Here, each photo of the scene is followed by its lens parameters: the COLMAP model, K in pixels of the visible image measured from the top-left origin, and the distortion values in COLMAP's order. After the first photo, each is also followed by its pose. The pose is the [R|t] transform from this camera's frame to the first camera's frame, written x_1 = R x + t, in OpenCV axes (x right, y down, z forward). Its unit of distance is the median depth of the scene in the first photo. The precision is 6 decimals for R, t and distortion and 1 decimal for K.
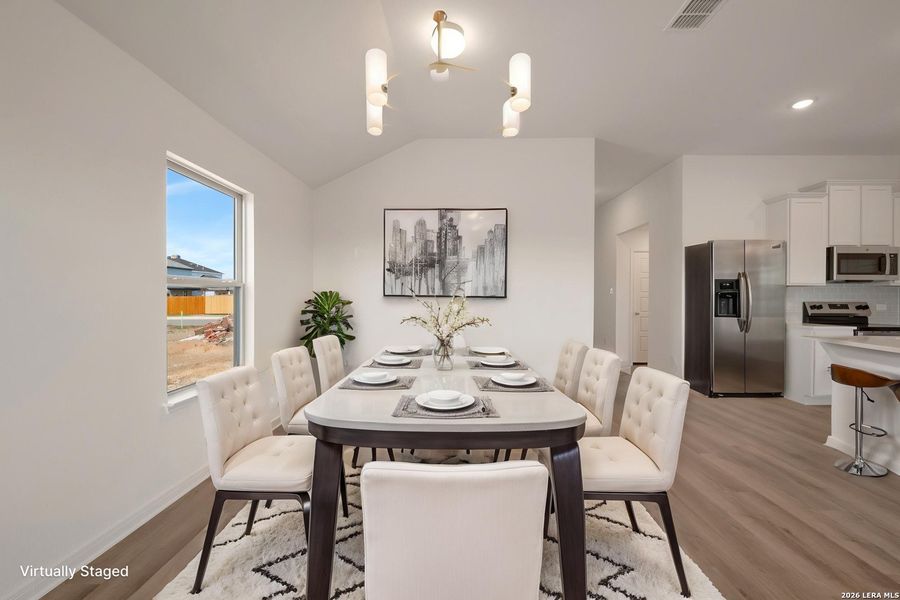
lens RADIAL K [[359.8, 0, 451.4], [0, 359.8, 298.8], [0, 0, 1]] dist [0.000584, 0.000333]
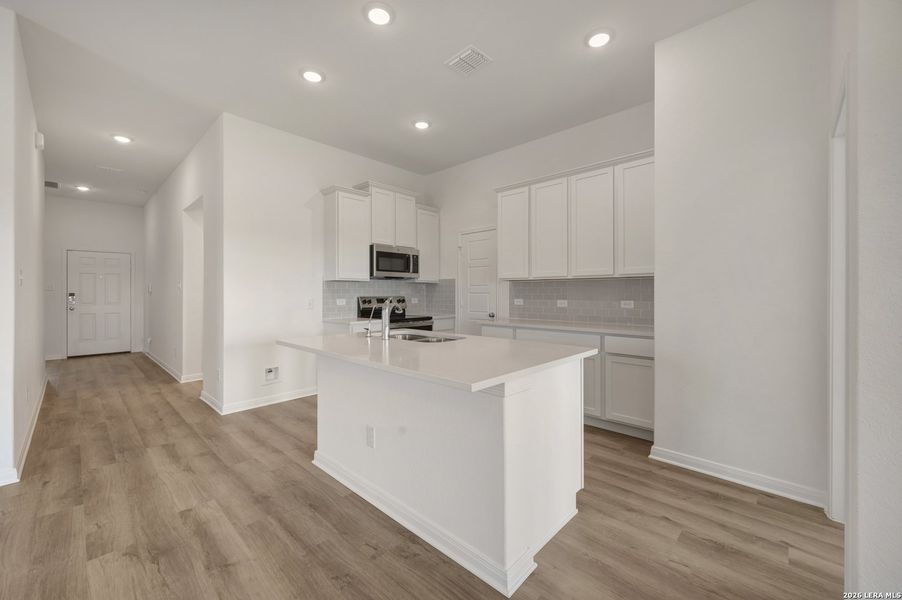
lens RADIAL K [[361.5, 0, 453.8], [0, 361.5, 293.0], [0, 0, 1]] dist [-0.000420, -0.000220]
pose [[0.674503, -0.003980, 0.738262, 0.430072], [0.007556, 0.999970, -0.001513, 0.001188], [-0.738234, 0.006599, 0.674513, 0.108922]]
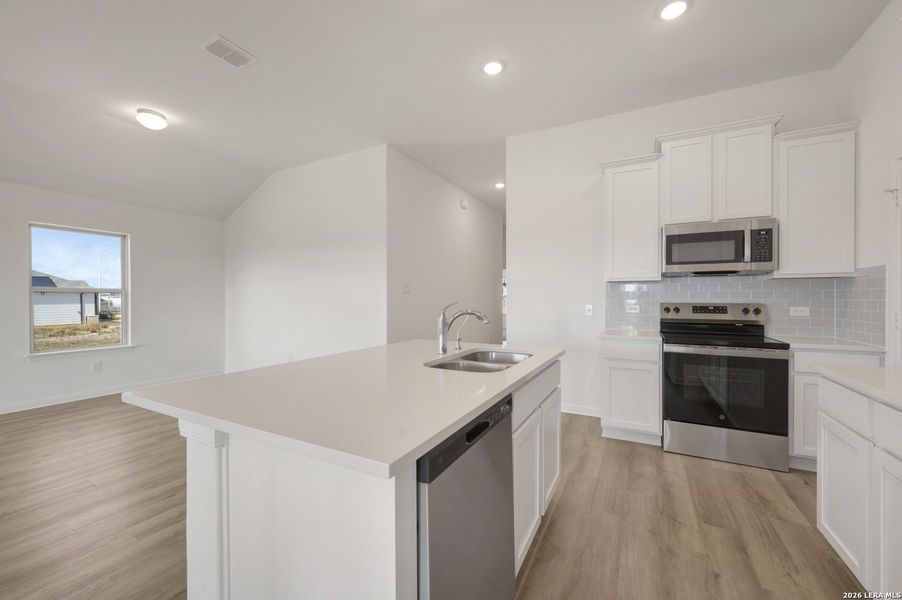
lens RADIAL K [[360.6, 0, 452.4], [0, 360.6, 298.8], [0, 0, 1]] dist [0.000584, 0.000333]
pose [[0.890910, -0.003226, -0.454169, 1.002953], [0.002159, 0.999994, -0.002866, 0.001458], [0.454175, 0.001573, 0.890911, 0.158862]]
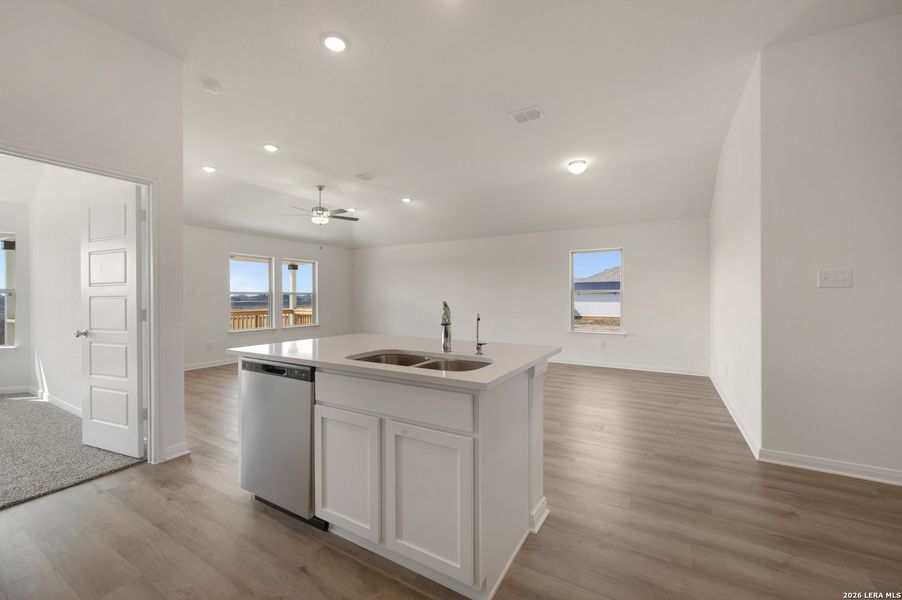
lens RADIAL K [[359.3, 0, 460.5], [0, 359.3, 299.0], [0, 0, 1]] dist [0.000214, 0.000099]
pose [[-0.485331, 0.000213, -0.874331, 1.185221], [-0.006192, 0.999974, 0.003680, 0.000087], [0.874309, 0.007200, -0.485317, 0.815863]]
